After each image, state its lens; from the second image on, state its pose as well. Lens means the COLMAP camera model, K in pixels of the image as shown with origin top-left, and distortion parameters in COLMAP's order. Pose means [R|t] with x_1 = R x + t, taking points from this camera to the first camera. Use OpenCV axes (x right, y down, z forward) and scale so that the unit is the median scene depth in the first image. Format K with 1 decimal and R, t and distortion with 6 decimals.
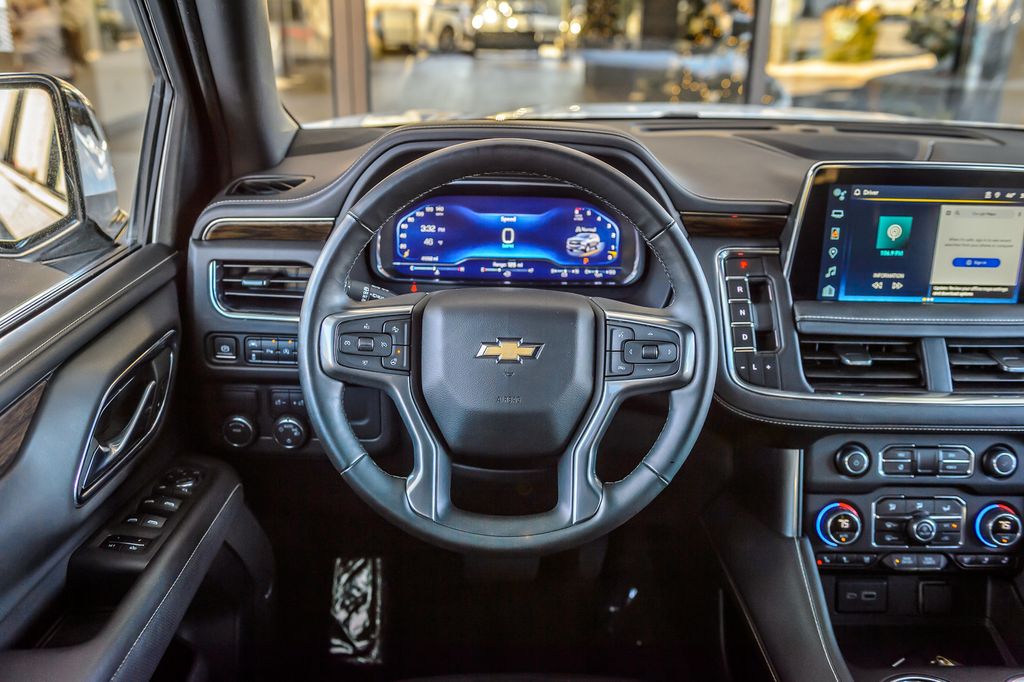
lens RADIAL K [[867.1, 0, 517.7], [0, 867.1, 336.0], [0, 0, 1]] dist [-0.013903, -0.008737]
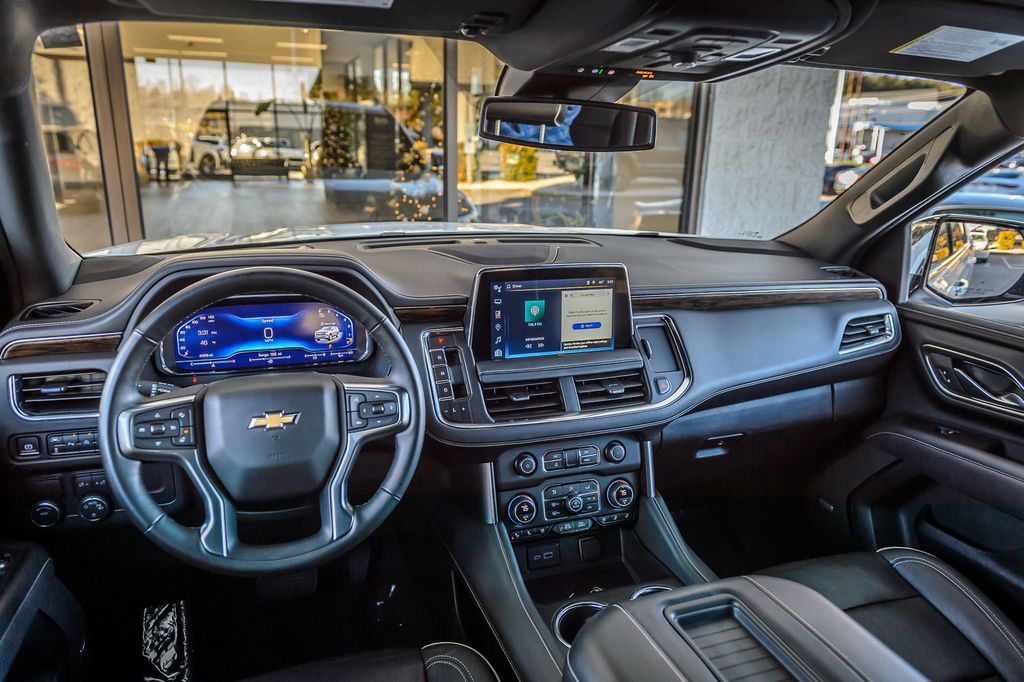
lens RADIAL K [[671.8, 0, 505.5], [0, 671.8, 339.3], [0, 0, 1]] dist [-0.000525, -0.001066]
pose [[0.946781, -0.086662, 0.309994, 0.014692], [0.109542, 0.992338, -0.057143, -0.007671], [-0.302666, 0.088059, 0.949020, -0.102826]]
